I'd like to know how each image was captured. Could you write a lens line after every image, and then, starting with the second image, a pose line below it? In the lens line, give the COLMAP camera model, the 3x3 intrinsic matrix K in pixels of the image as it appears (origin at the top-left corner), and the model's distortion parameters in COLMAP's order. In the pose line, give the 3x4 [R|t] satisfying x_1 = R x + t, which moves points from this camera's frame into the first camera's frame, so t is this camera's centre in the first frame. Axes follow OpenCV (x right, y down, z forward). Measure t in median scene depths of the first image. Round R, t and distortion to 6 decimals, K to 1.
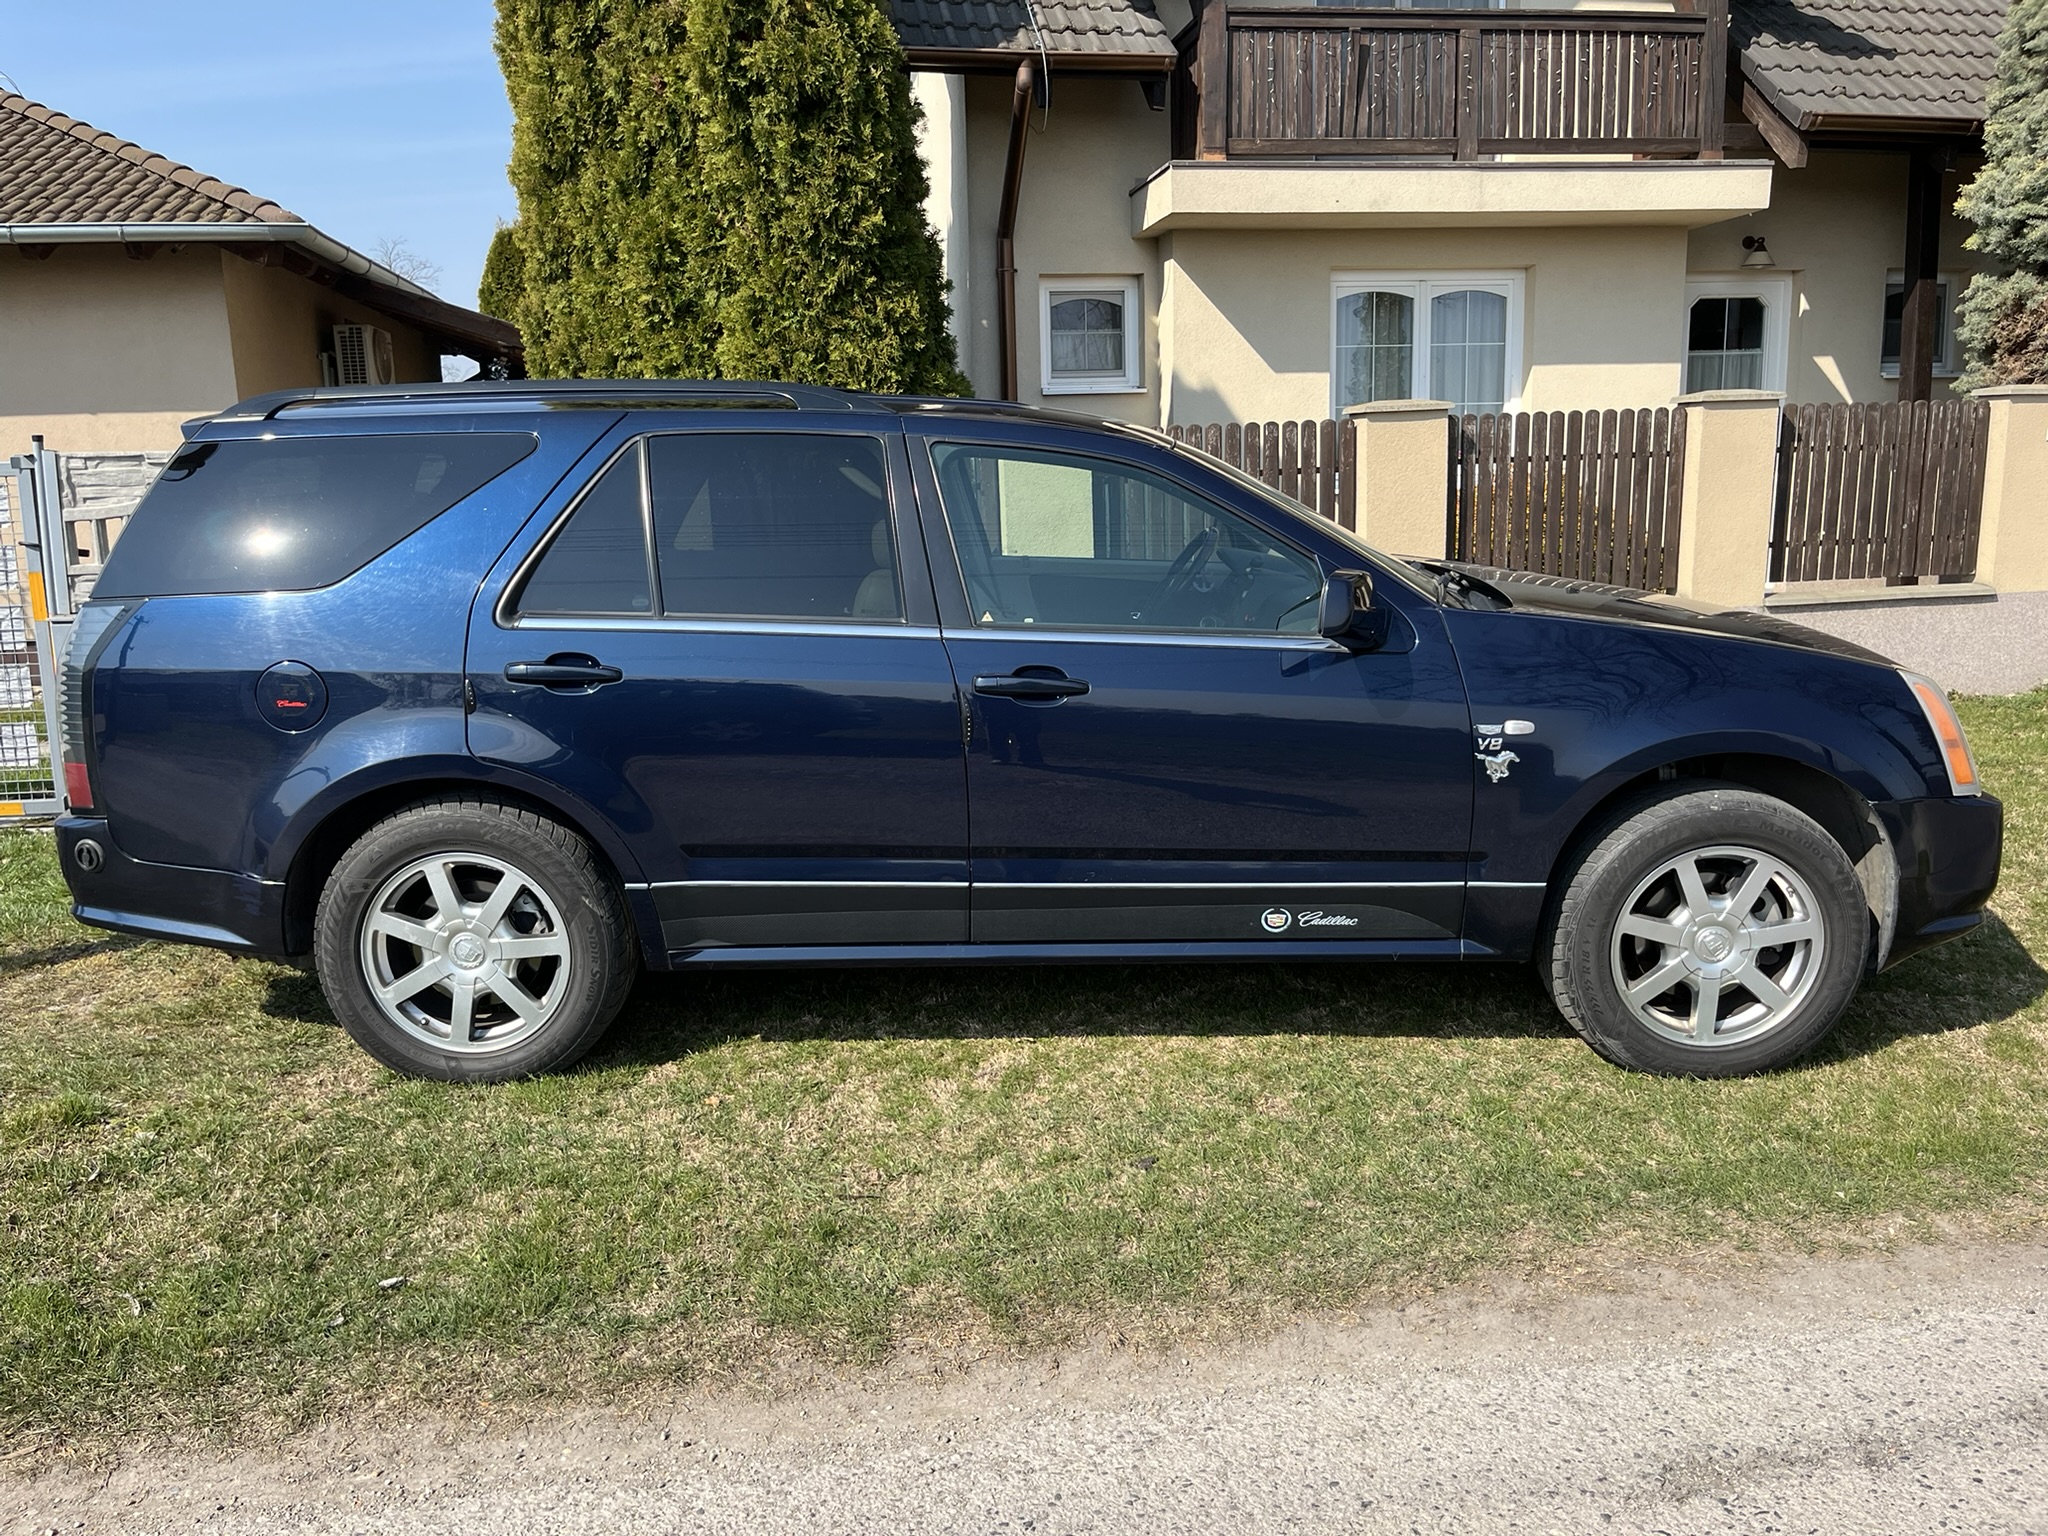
lens RADIAL K [[1567.3, 0, 956.3], [0, 1567.3, 741.1], [0, 0, 1]] dist [0.060329, -0.100828]
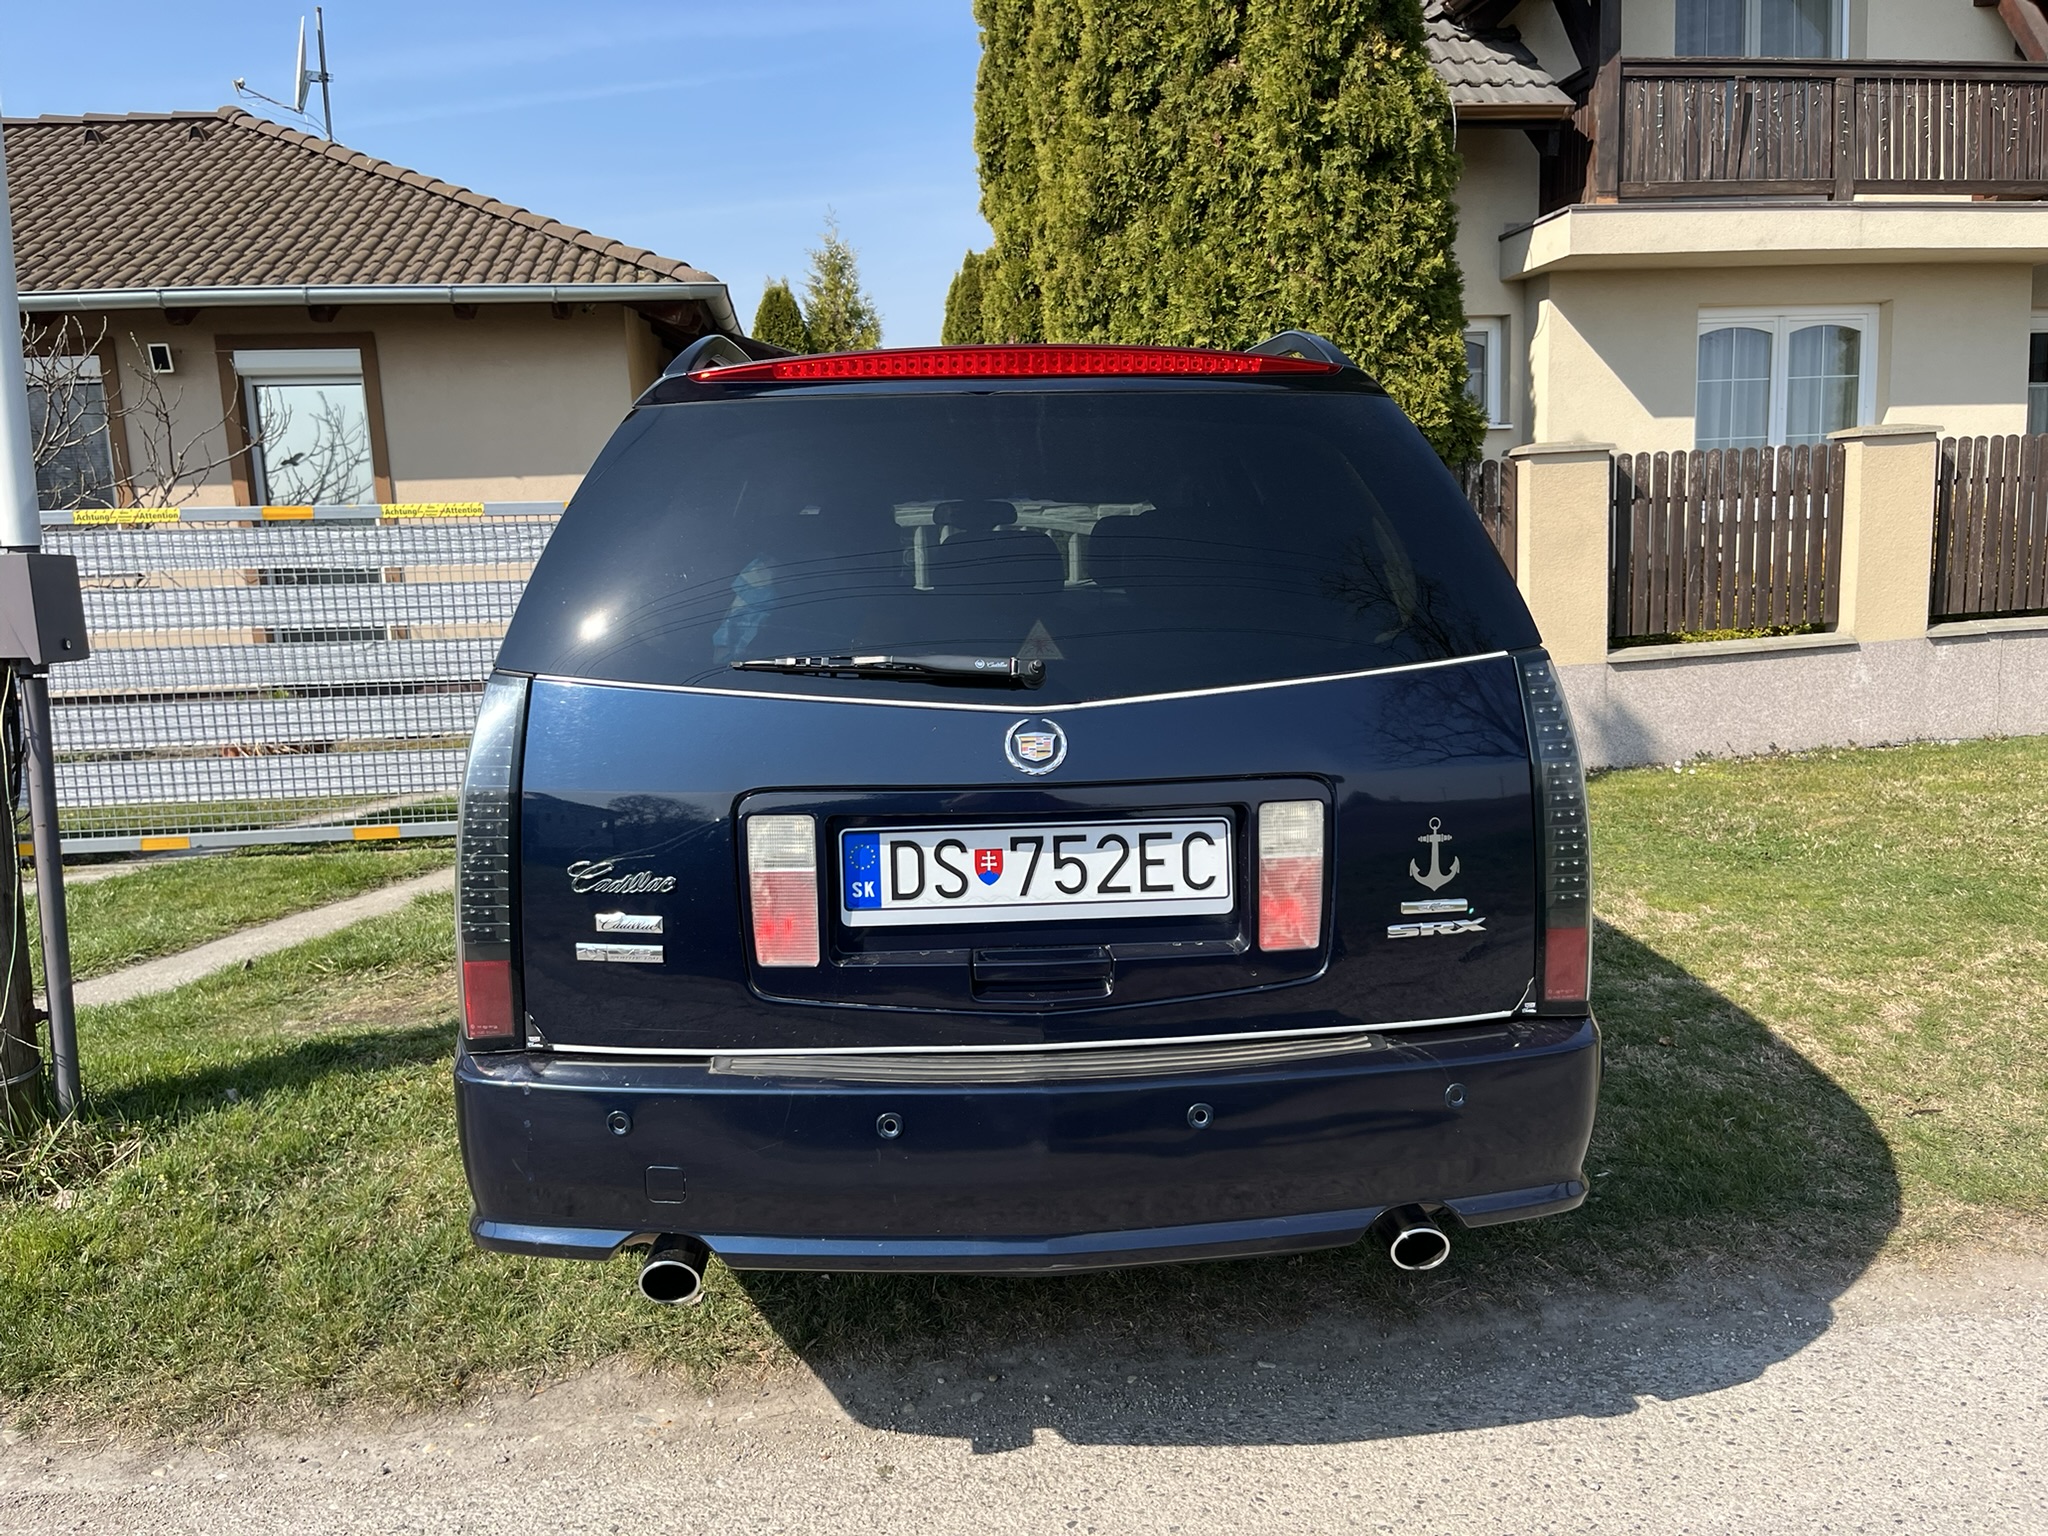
lens RADIAL K [[1570.0, 0, 1005.7], [0, 1570.0, 767.1], [0, 0, 1]] dist [0.055621, -0.102494]
pose [[0.999773, -0.011874, -0.017703, -0.219528], [0.011597, 0.999810, -0.015646, 0.016527], [0.017886, 0.015437, 0.999721, -0.046833]]
